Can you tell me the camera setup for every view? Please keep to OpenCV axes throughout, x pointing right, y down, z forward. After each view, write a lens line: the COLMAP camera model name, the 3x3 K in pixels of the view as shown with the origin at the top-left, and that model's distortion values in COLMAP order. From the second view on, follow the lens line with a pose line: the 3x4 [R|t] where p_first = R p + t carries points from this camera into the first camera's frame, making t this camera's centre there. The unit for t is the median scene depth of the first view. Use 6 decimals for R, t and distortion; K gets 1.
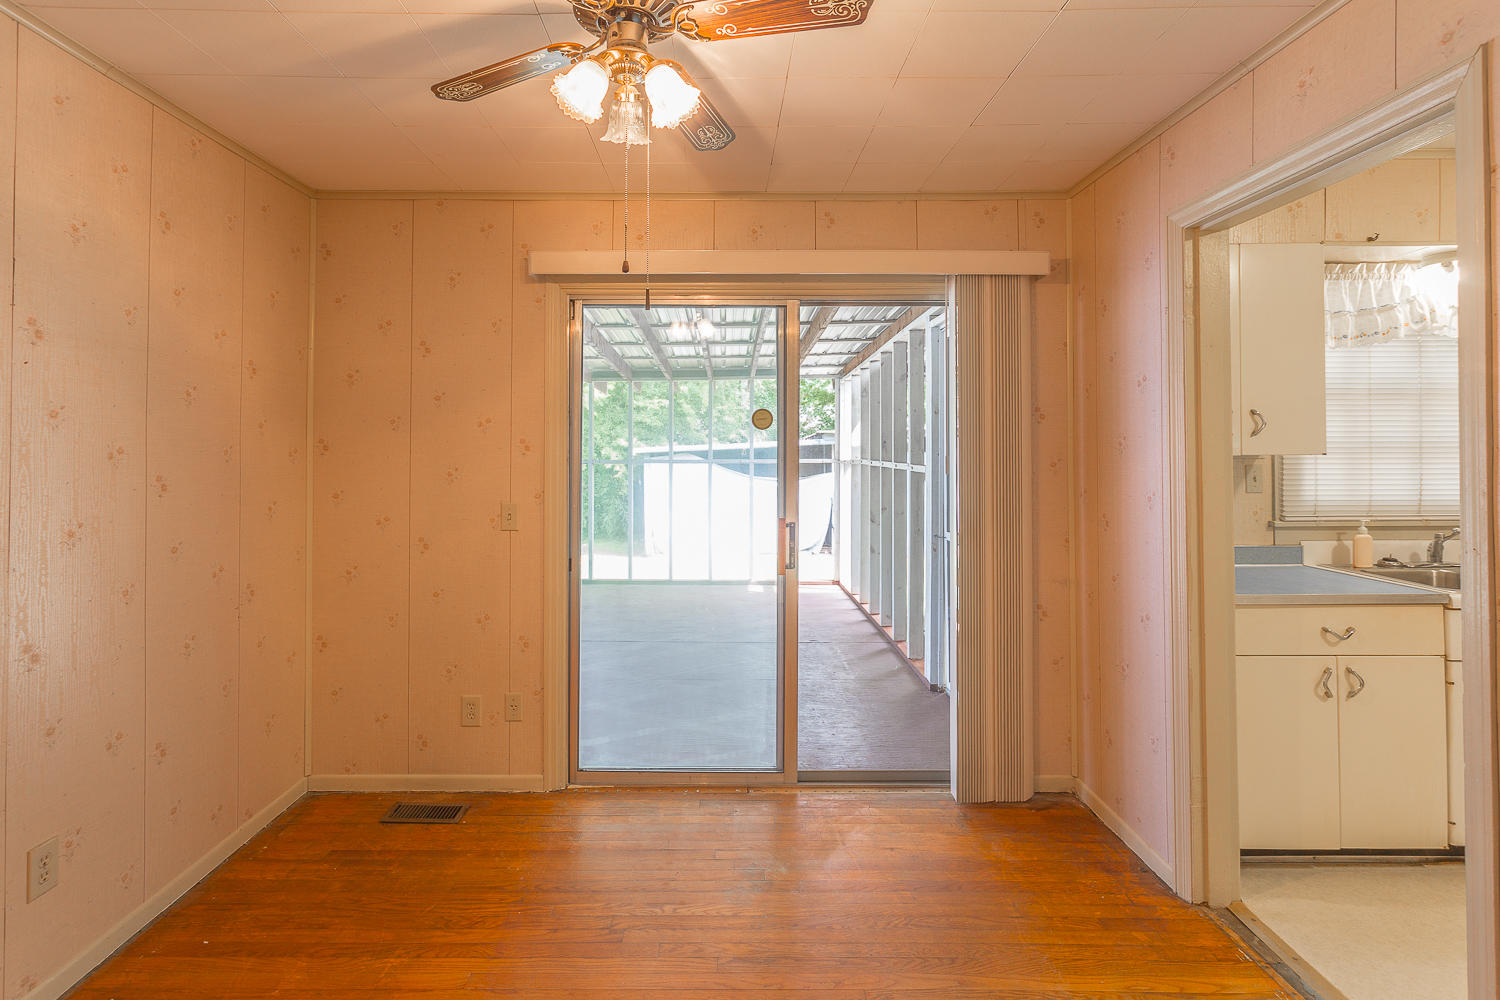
lens RADIAL K [[718.6, 0, 721.1], [0, 718.6, 439.0], [0, 0, 1]] dist [-0.000610, 0.001471]
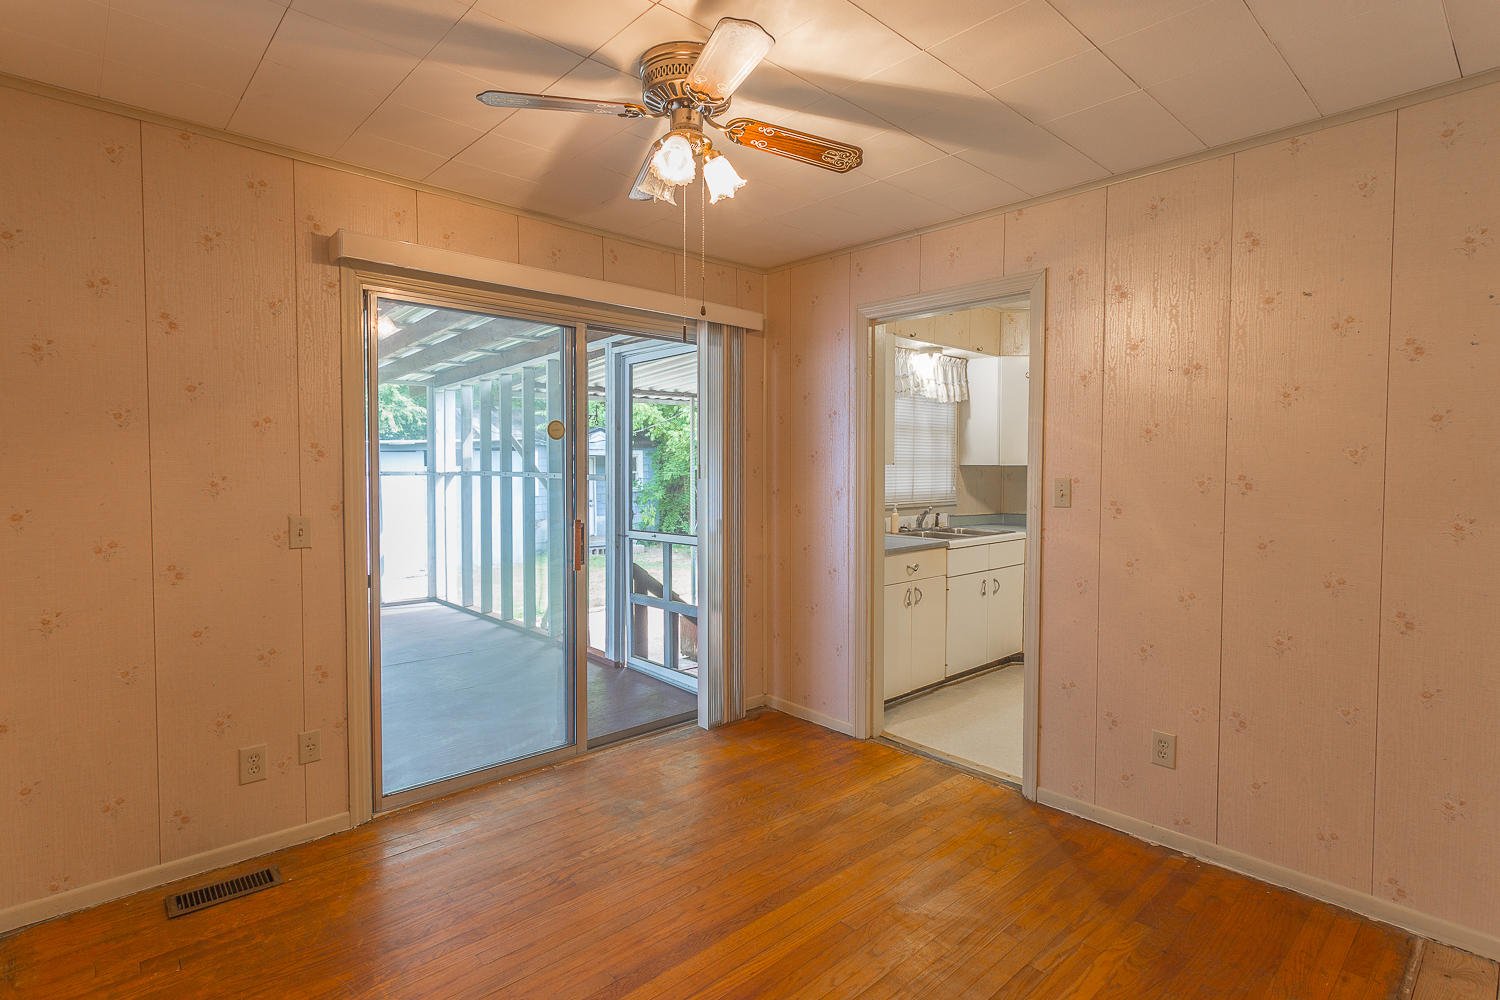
lens RADIAL K [[752.3, 0, 733.5], [0, 752.3, 493.8], [0, 0, 1]] dist [0.002386, 0.000930]
pose [[0.735919, -0.021474, 0.676729, -0.549488], [-0.015794, 0.998680, 0.048866, 0.009327], [-0.676885, -0.046650, 0.734609, -0.018733]]
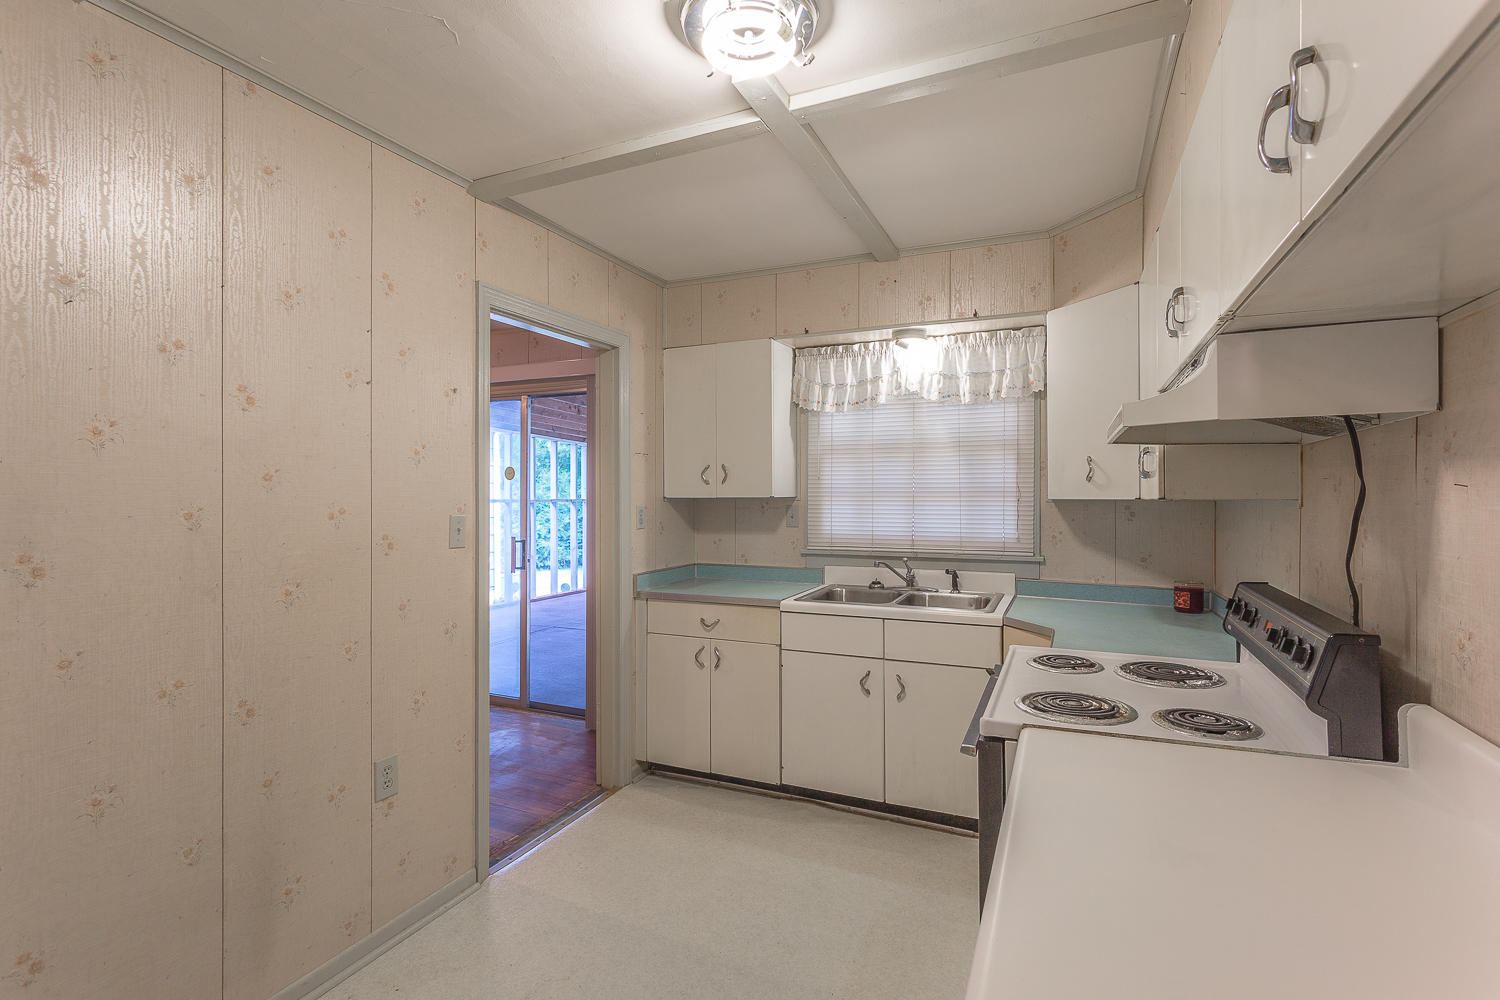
lens RADIAL K [[710.2, 0, 747.6], [0, 710.2, 491.0], [0, 0, 1]] dist [0.000415, 0.000791]
pose [[0.910536, 0.001991, -0.413425, 1.237607], [0.005253, 0.999852, 0.016385, -0.011190], [0.413396, -0.017091, 0.910391, -0.200986]]
